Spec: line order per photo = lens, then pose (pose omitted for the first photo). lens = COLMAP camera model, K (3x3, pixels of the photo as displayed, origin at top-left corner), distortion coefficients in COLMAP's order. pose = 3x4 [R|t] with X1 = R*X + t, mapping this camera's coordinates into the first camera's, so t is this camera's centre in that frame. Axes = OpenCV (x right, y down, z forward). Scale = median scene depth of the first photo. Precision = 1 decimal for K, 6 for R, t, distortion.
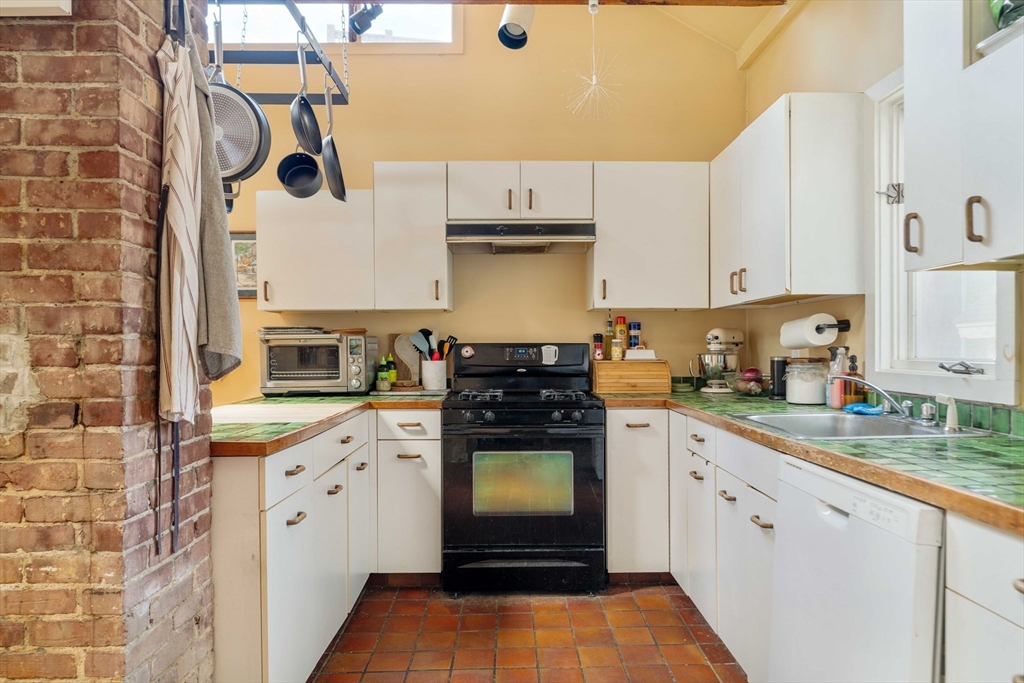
lens RADIAL K [[629.3, 0, 512.0], [0, 629.3, 341.5], [0, 0, 1]] dist [-0.005642, -0.001441]
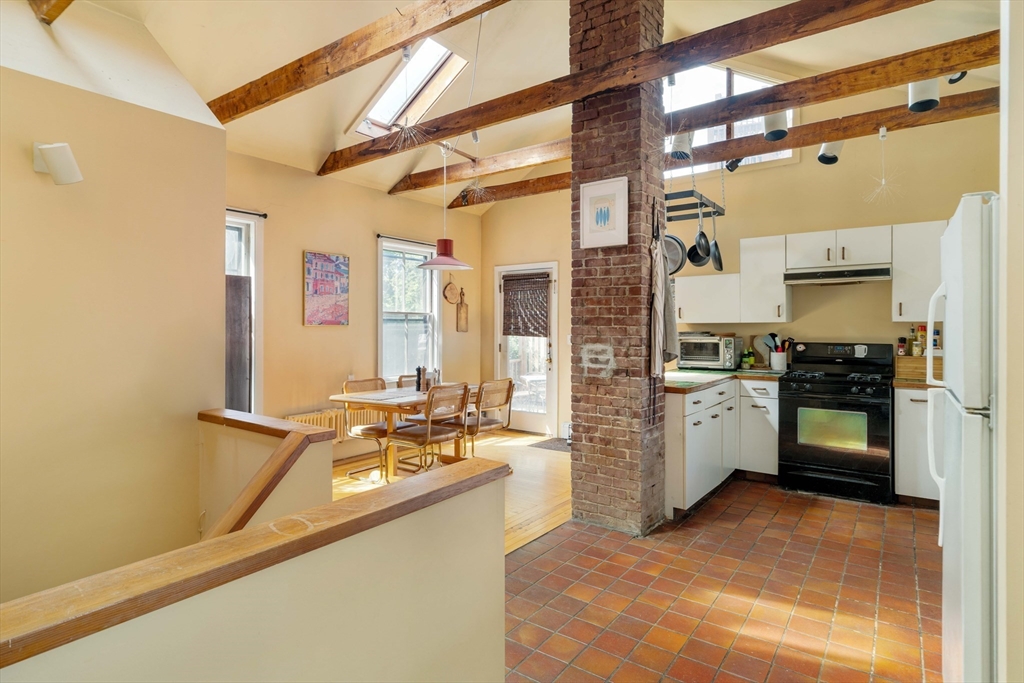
lens RADIAL K [[546.1, 0, 515.1], [0, 546.1, 332.4], [0, 0, 1]] dist [-0.005981, -0.000447]
pose [[0.803847, 0.012206, -0.594711, 0.202751], [0.000341, 0.999780, 0.020980, -0.061925], [0.594836, -0.017067, 0.803666, -0.664574]]
